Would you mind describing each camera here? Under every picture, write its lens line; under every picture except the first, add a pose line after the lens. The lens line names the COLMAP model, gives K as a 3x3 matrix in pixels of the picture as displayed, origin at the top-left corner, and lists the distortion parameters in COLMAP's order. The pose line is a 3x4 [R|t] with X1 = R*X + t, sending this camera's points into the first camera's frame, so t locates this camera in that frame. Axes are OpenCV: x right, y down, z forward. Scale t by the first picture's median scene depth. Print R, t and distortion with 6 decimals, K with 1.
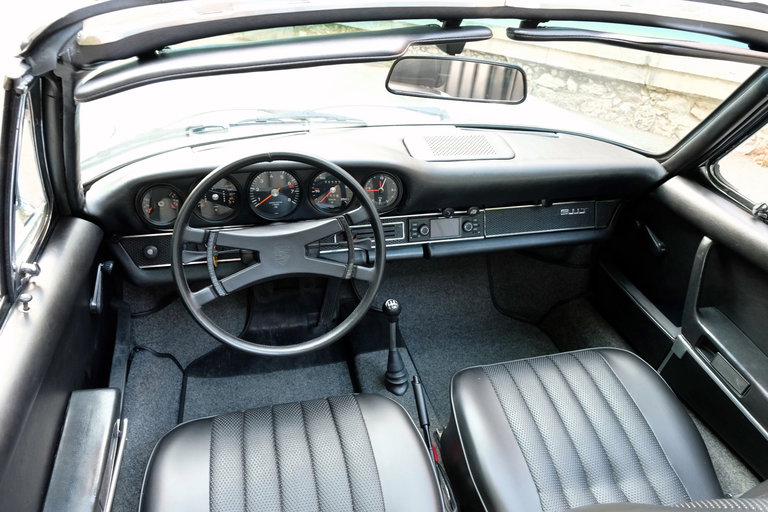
lens RADIAL K [[508.9, 0, 384.0], [0, 508.9, 256.0], [0, 0, 1]] dist [-0.061059, -0.002856]
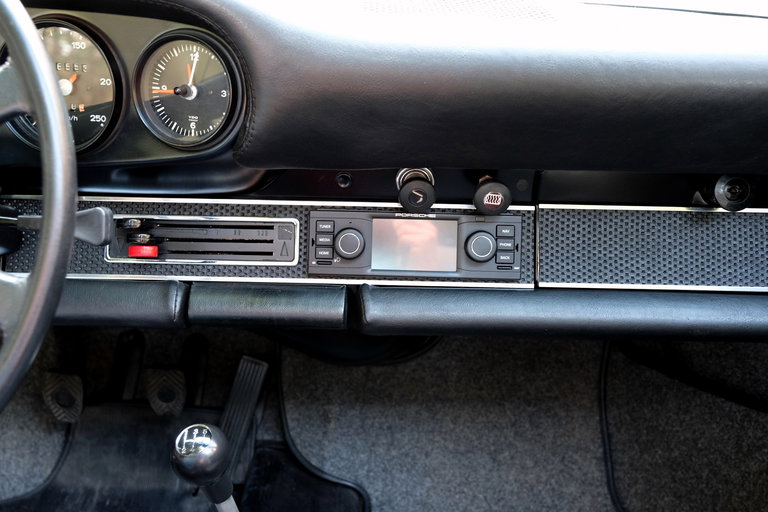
lens RADIAL K [[706.2, 0, 351.8], [0, 706.2, 242.8], [0, 0, 1]] dist [0.006569, -0.001463]
pose [[0.968411, 0.064011, -0.241002, 0.196362], [-0.117046, 0.970090, -0.212663, 0.052213], [0.220180, 0.234154, 0.946938, 0.526429]]
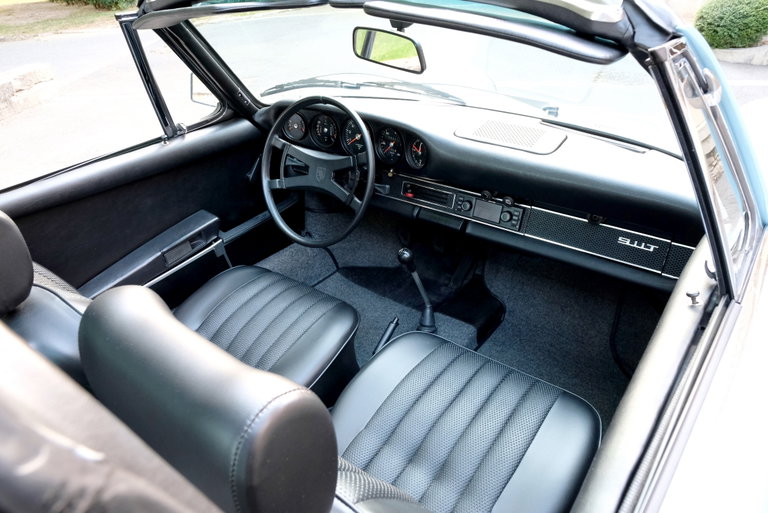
lens RADIAL K [[486.5, 0, 384.0], [0, 486.5, 256.5], [0, 0, 1]] dist [-0.056670, -0.000412]
pose [[0.636096, 0.349612, -0.687861, 0.700070], [-0.360082, 0.922938, 0.136109, -0.028929], [0.682439, 0.161108, 0.712967, 0.166026]]
